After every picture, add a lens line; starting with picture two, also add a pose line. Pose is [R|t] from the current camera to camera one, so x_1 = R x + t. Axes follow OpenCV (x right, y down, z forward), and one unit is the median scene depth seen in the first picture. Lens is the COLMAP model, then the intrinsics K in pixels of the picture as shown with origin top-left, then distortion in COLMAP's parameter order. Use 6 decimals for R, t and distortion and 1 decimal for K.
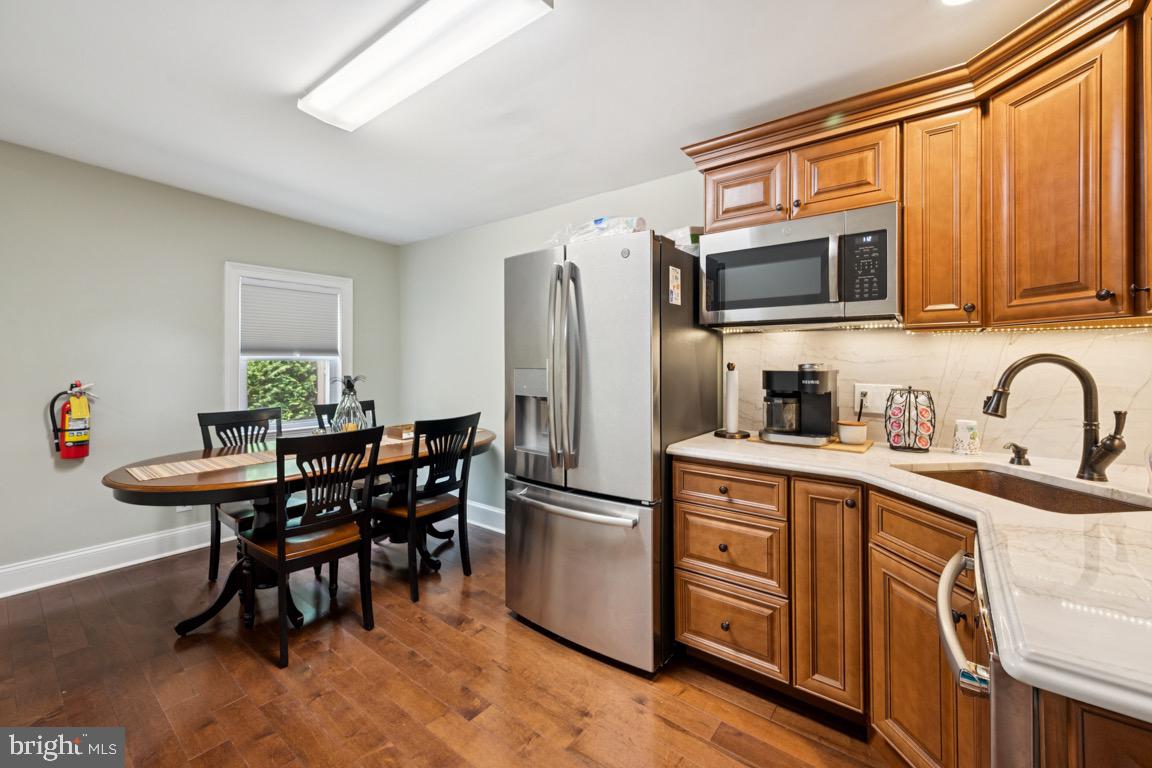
lens RADIAL K [[468.8, 0, 575.3], [0, 468.8, 364.6], [0, 0, 1]] dist [0.000369, 0.000050]
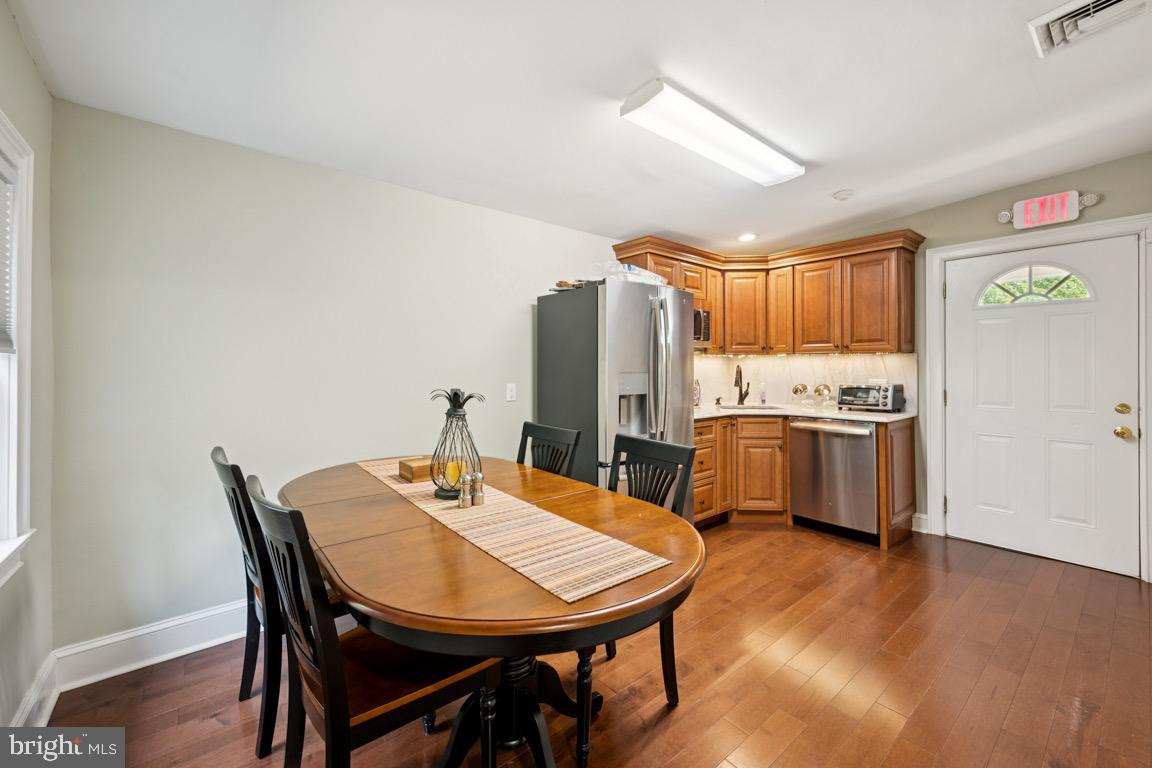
lens RADIAL K [[468.8, 0, 575.3], [0, 468.8, 364.6], [0, 0, 1]] dist [0.000369, 0.000050]
pose [[0.225522, 0.006871, 0.974214, -1.926924], [0.001159, 0.999973, -0.007321, -0.003189], [-0.974237, 0.002780, 0.225508, 1.204254]]
